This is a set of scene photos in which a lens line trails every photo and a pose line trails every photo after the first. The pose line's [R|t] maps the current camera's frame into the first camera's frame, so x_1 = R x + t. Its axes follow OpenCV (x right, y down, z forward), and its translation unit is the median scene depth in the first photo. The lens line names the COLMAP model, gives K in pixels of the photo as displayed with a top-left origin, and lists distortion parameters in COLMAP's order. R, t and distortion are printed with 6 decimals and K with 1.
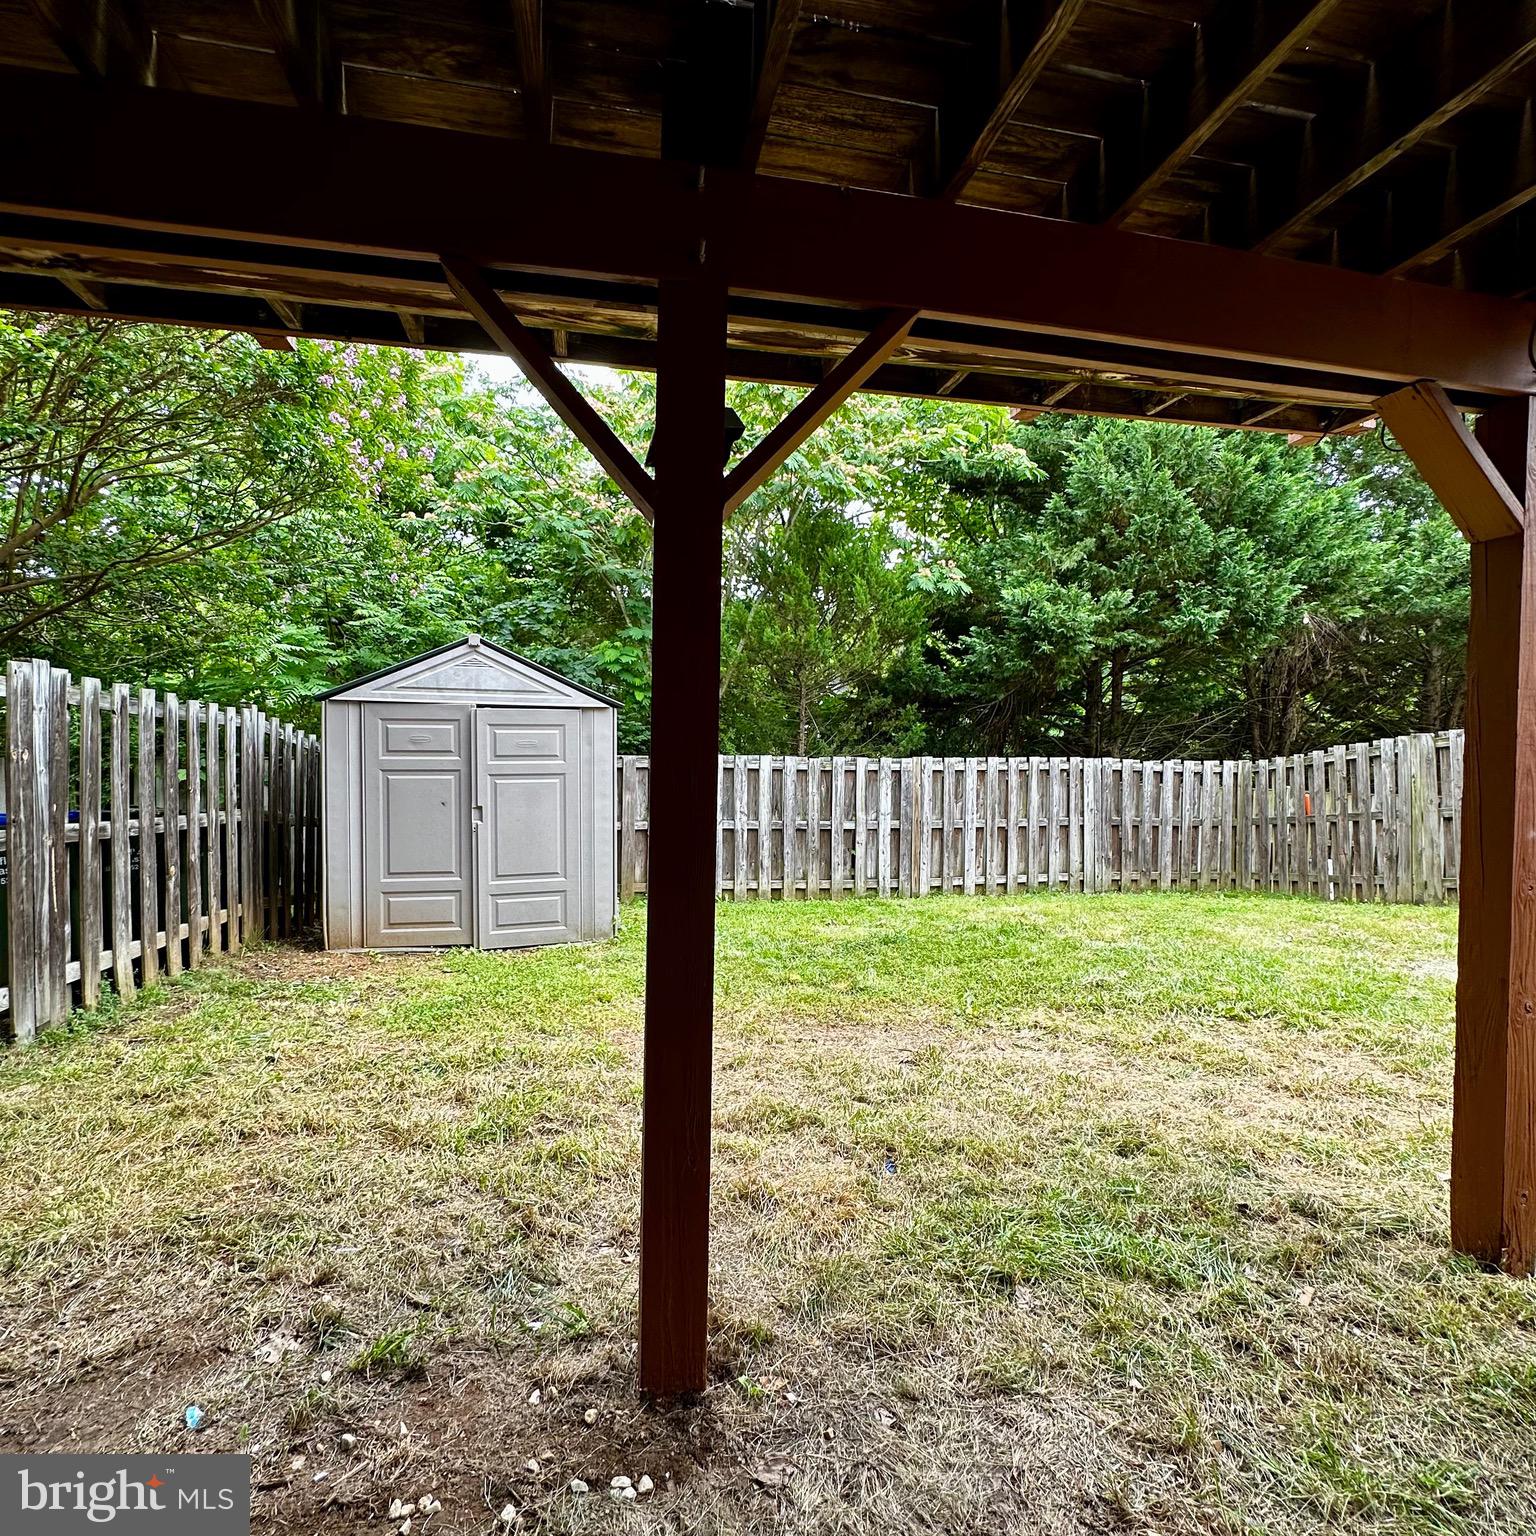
lens RADIAL K [[828.8, 0, 767.5], [0, 828.8, 765.8], [0, 0, 1]] dist [0.000572, 0.000383]
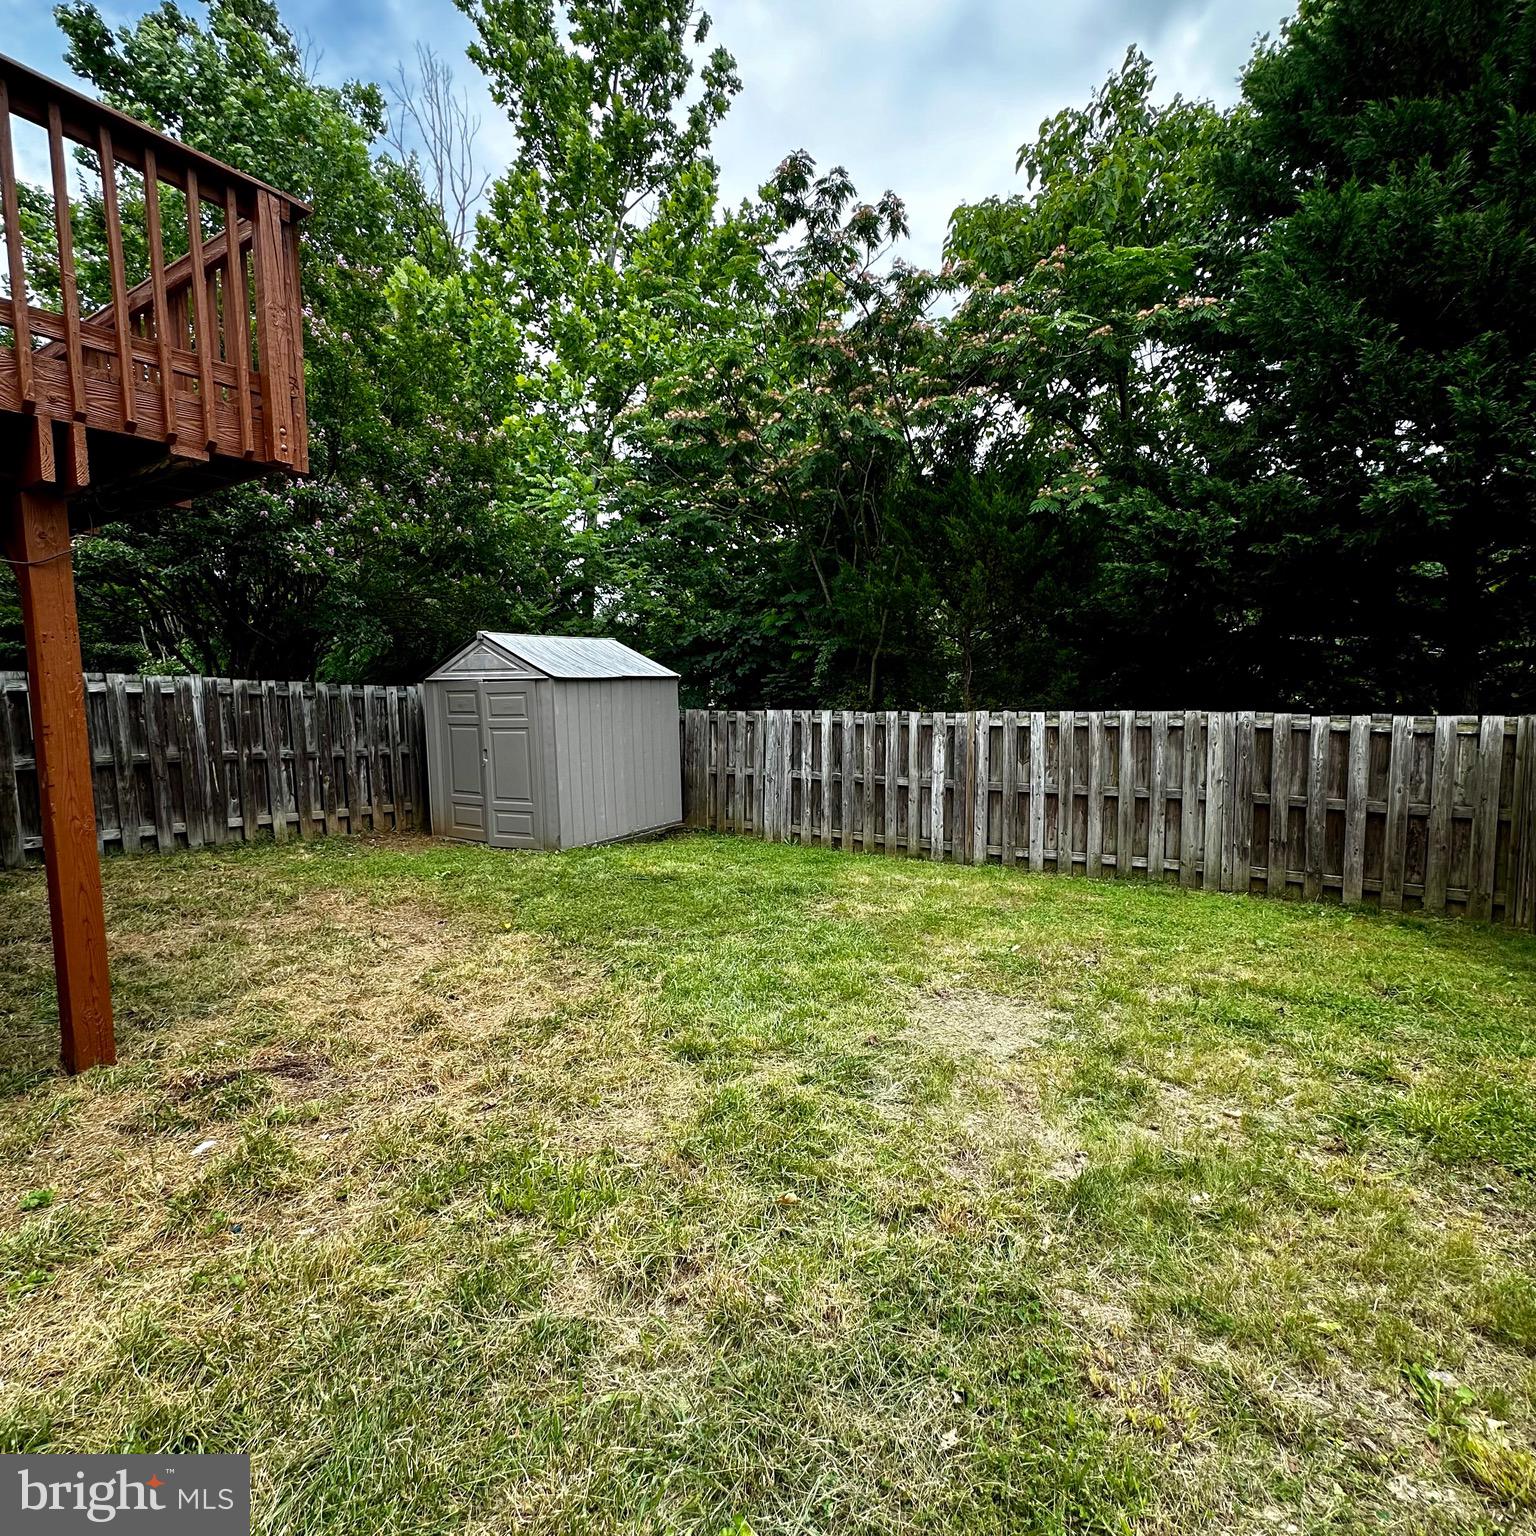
lens RADIAL K [[828.8, 0, 767.4], [0, 828.8, 771.7], [0, 0, 1]] dist [0.000572, 0.000383]
pose [[0.714122, 0.049930, -0.698238, 0.660095], [0.001376, 0.997351, 0.072727, -0.011162], [0.700020, -0.052896, 0.712162, 0.191585]]
